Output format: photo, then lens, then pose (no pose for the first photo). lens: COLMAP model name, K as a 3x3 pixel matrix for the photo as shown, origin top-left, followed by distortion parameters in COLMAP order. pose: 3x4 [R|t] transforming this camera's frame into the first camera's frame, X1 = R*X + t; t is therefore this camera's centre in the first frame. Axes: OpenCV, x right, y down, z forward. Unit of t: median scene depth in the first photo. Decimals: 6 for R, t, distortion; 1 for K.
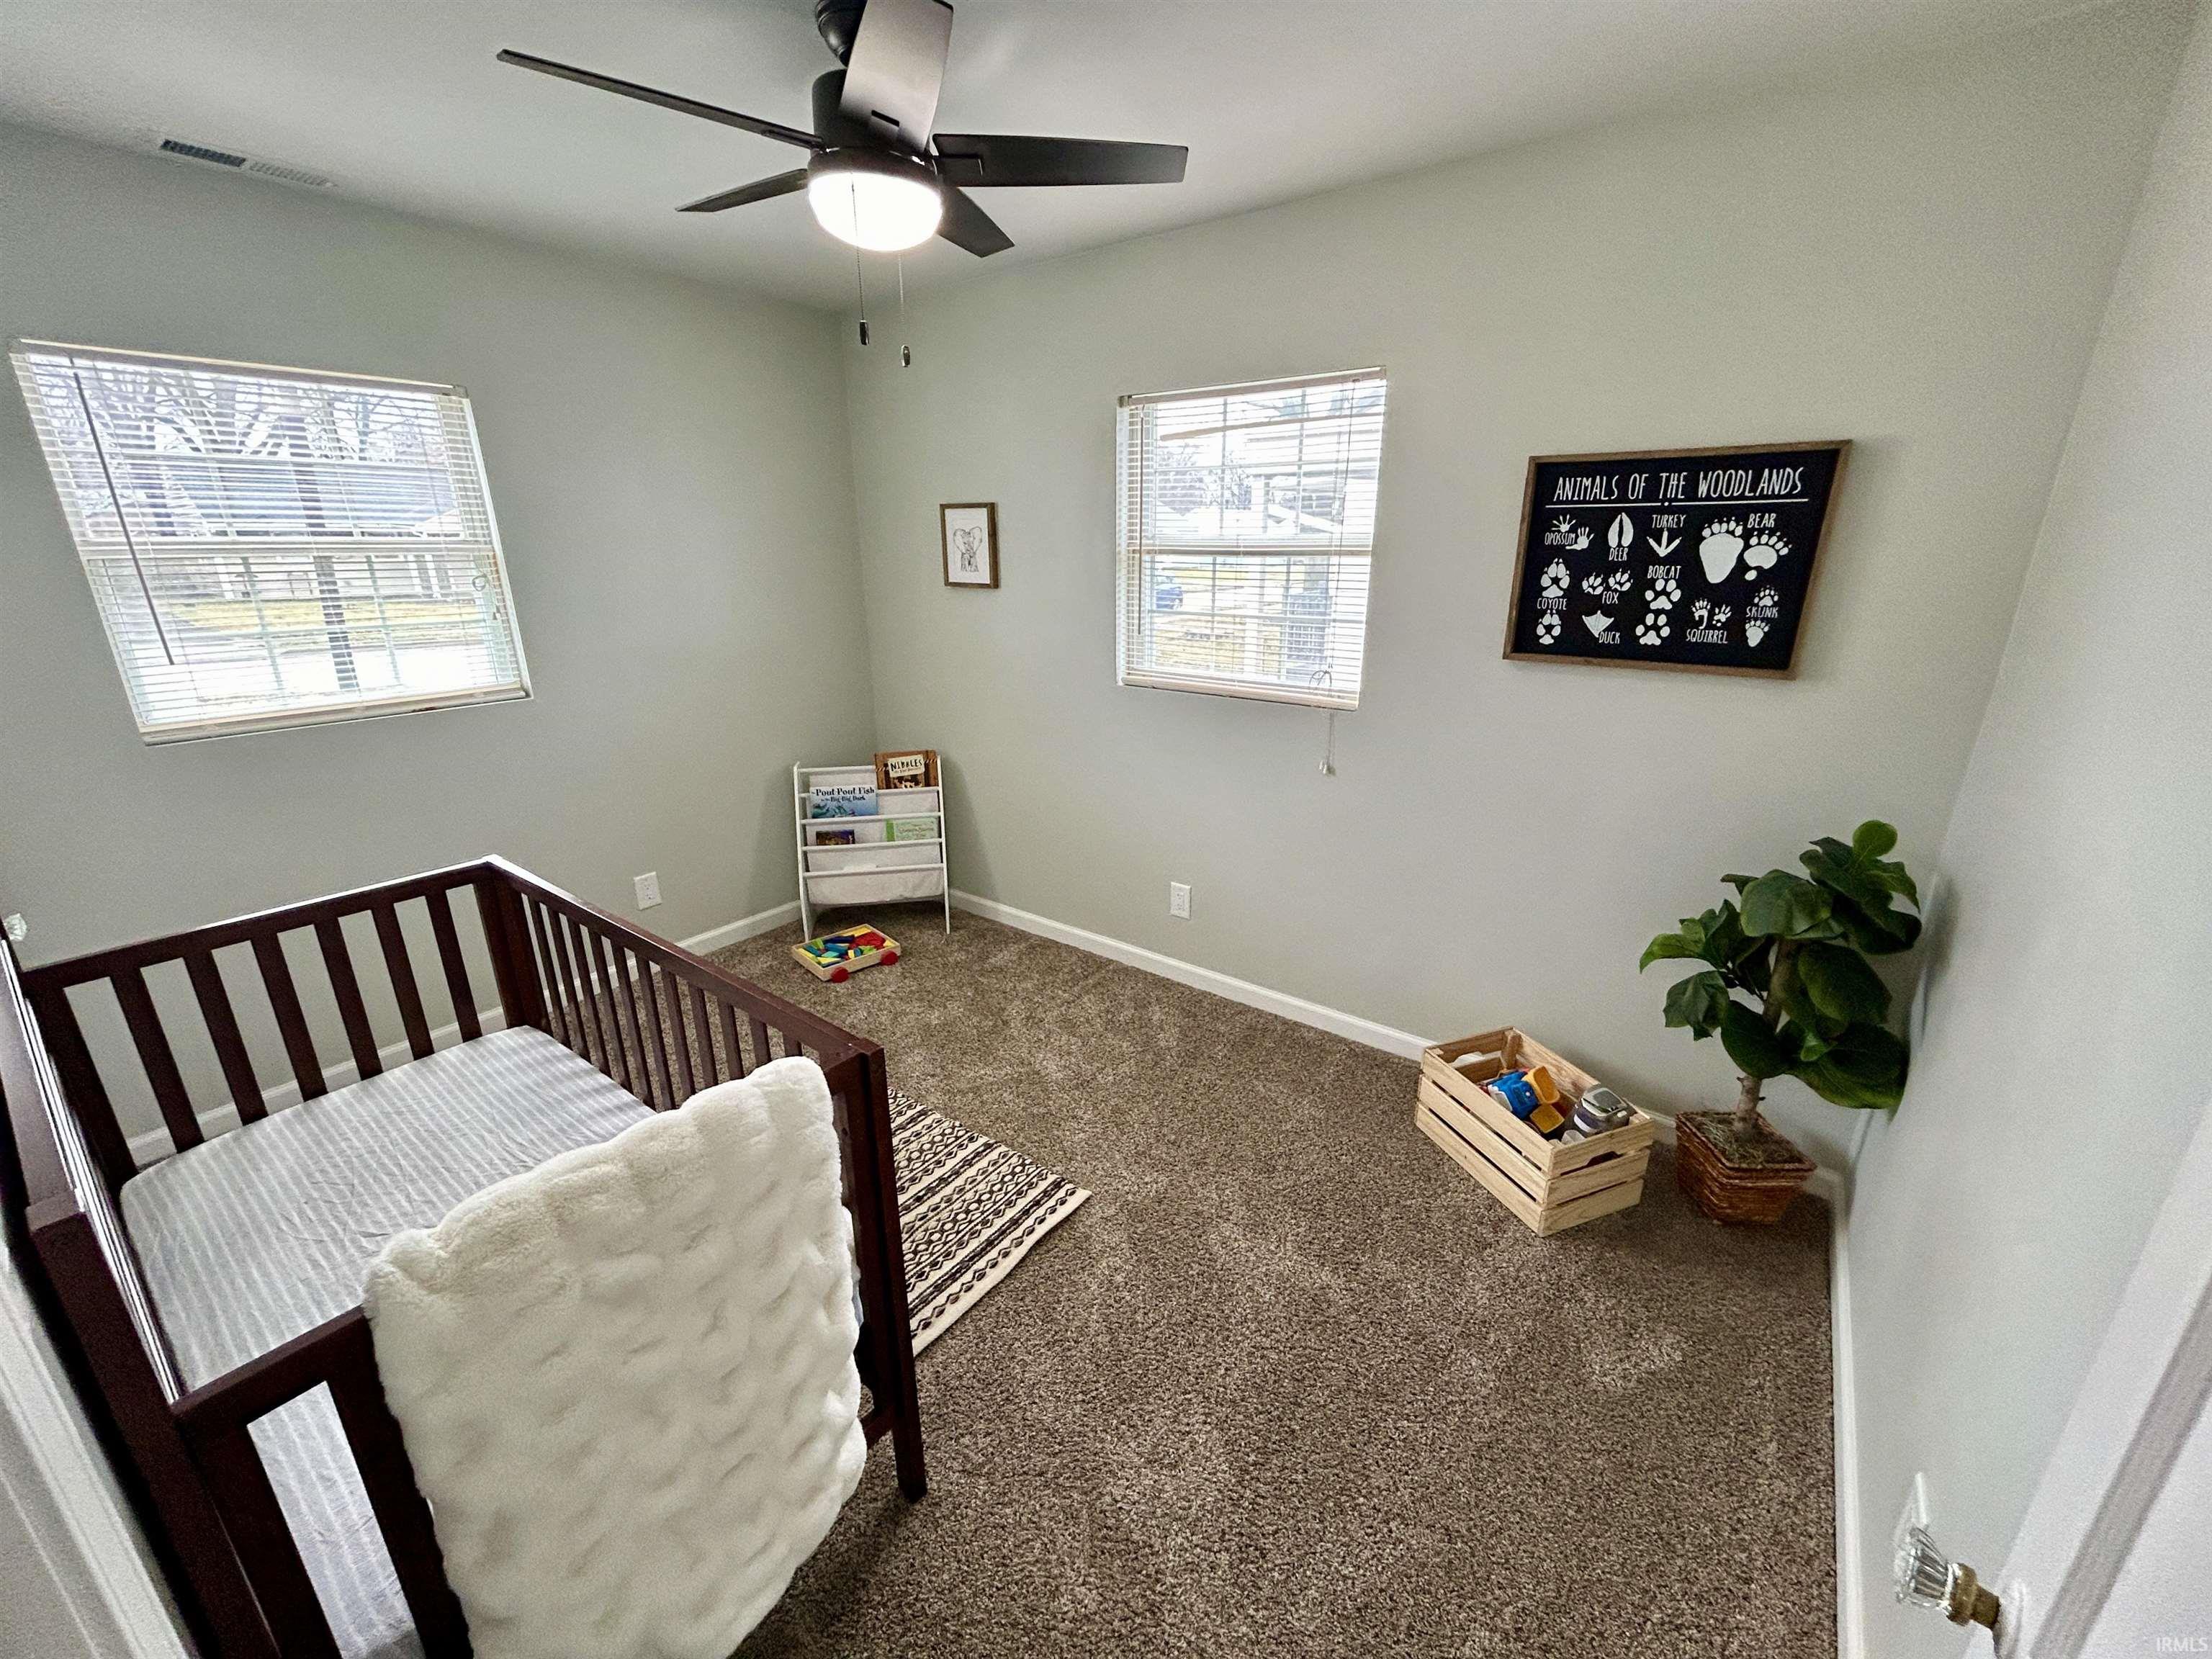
lens RADIAL K [[886.4, 0, 1103.5], [0, 886.4, 819.7], [0, 0, 1]] dist [-0.003802, -0.000183]
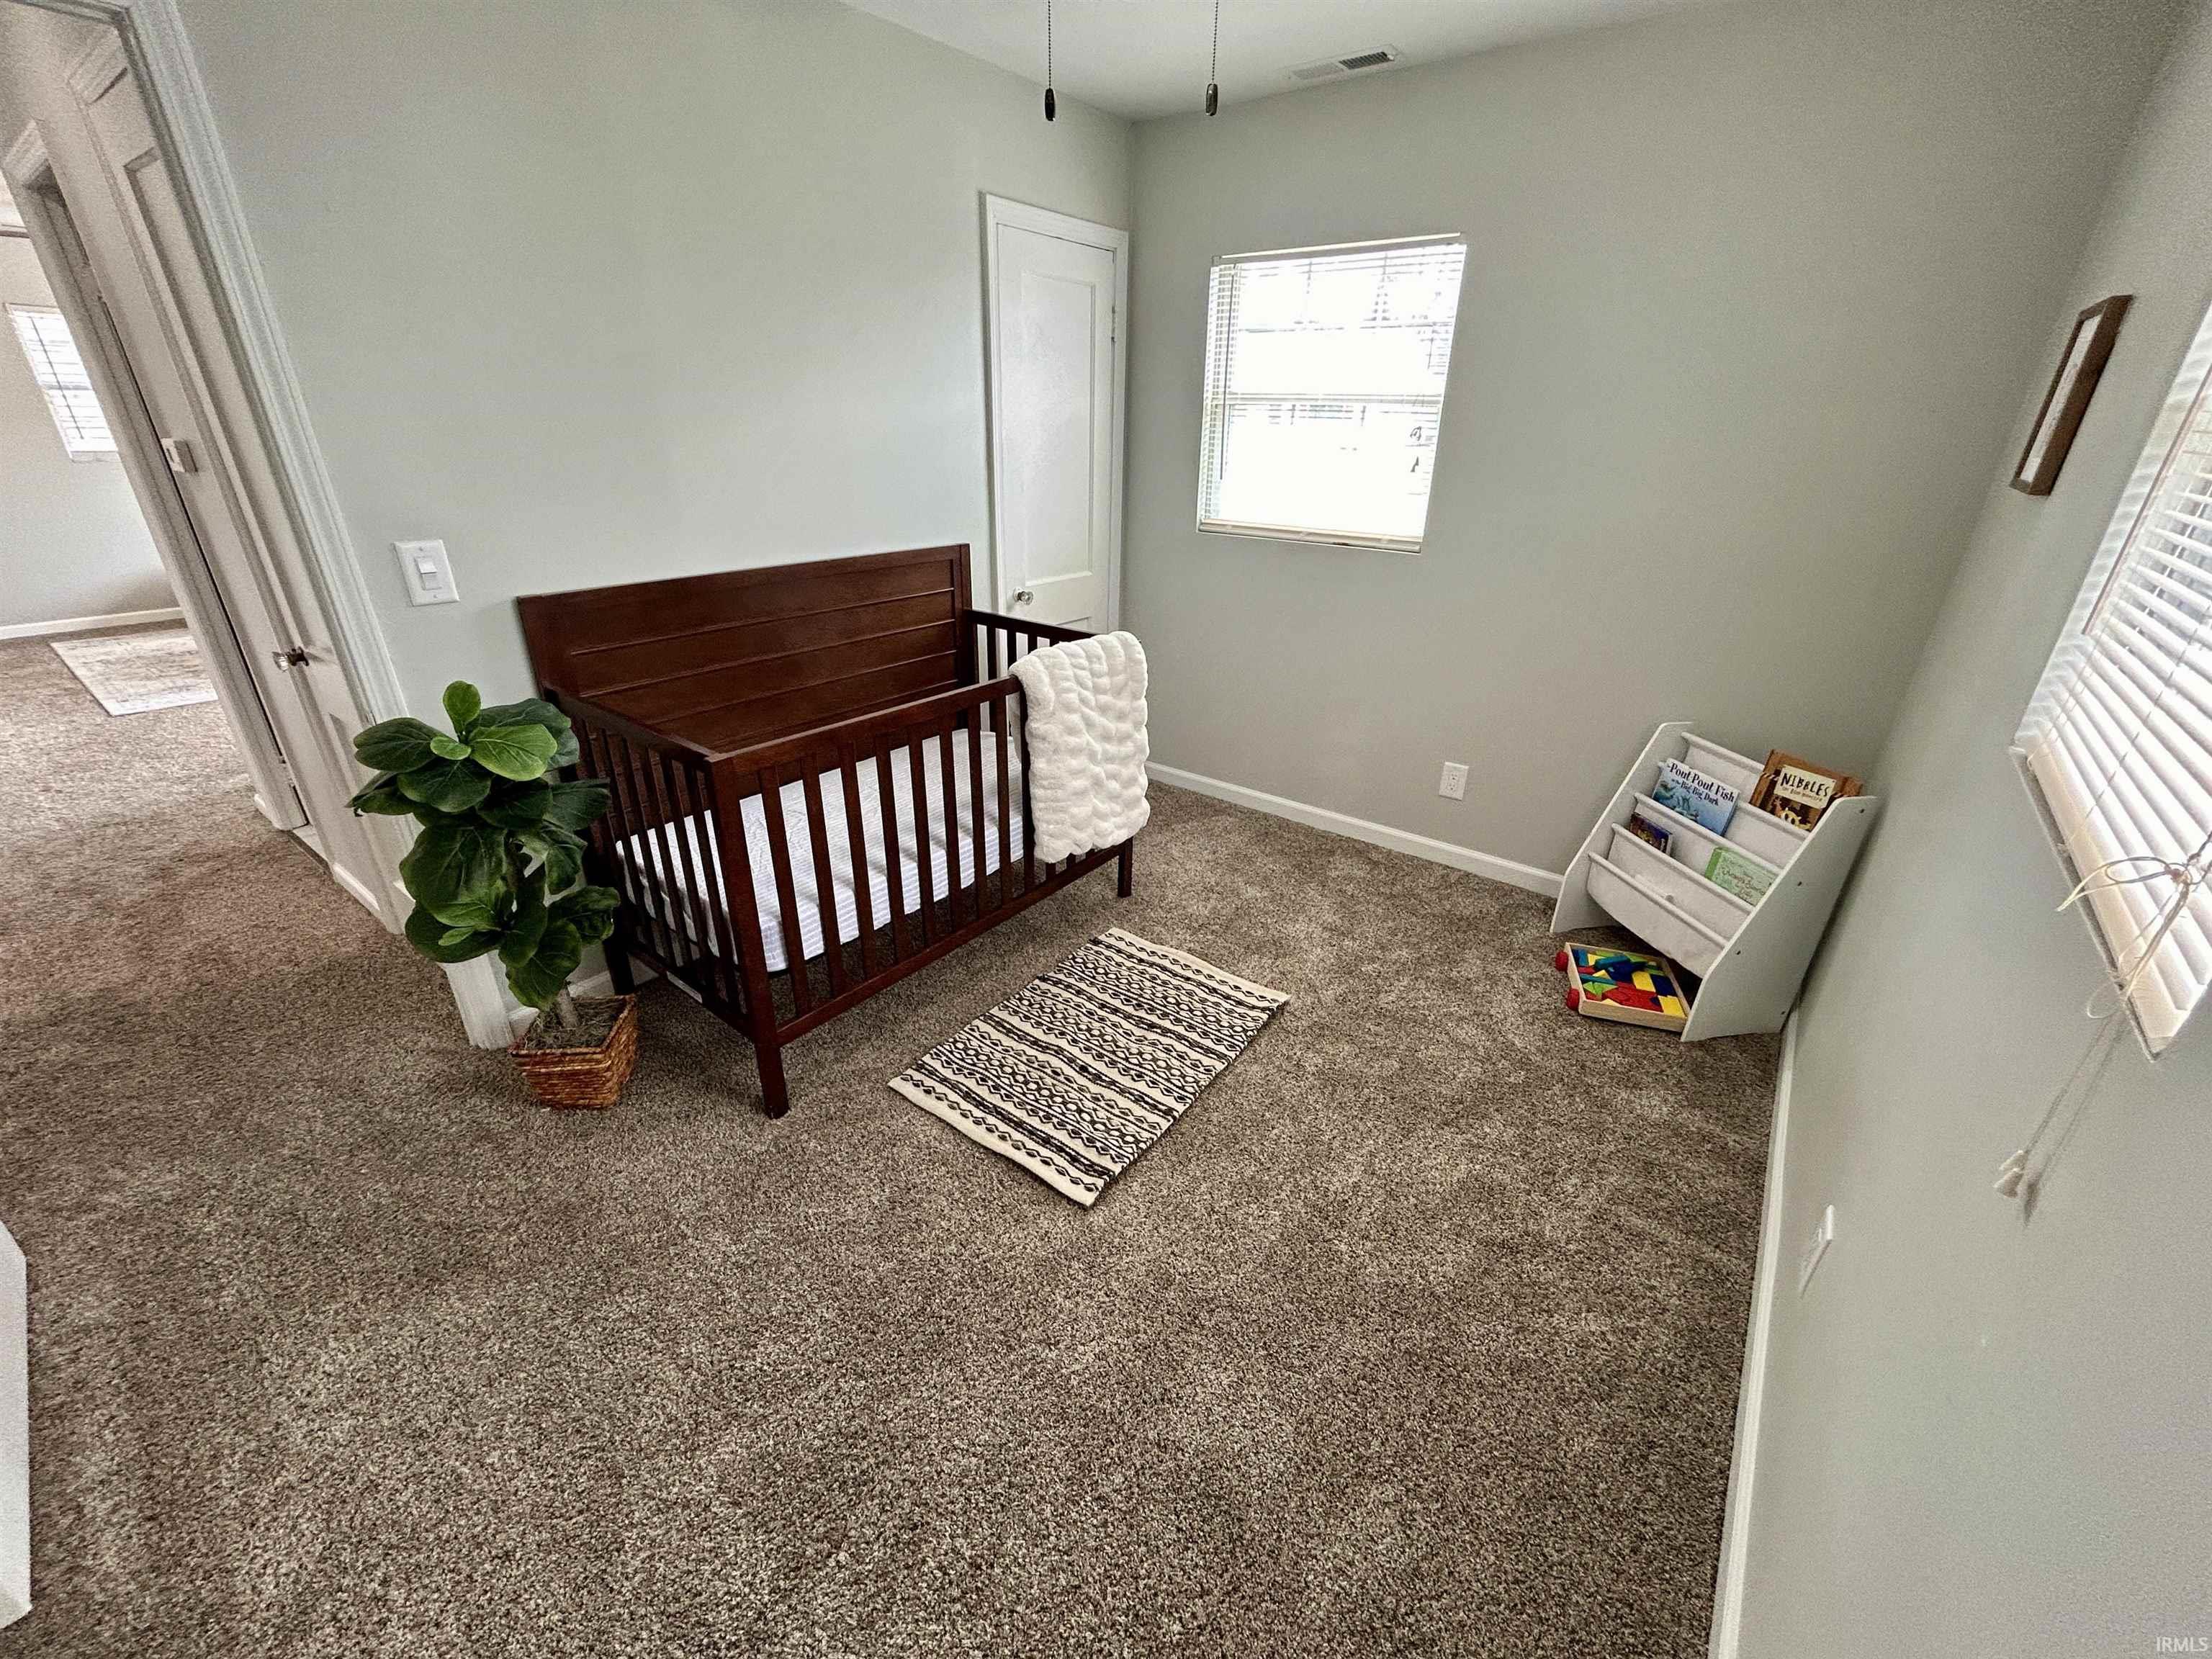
lens RADIAL K [[886.4, 0, 1104.0], [0, 886.4, 827.3], [0, 0, 1]] dist [-0.003802, -0.000183]
pose [[0.005376, 0.421068, -0.907013, 0.347010], [-0.330775, 0.856717, 0.395758, -0.121842], [0.943694, 0.297890, 0.143885, 0.480001]]
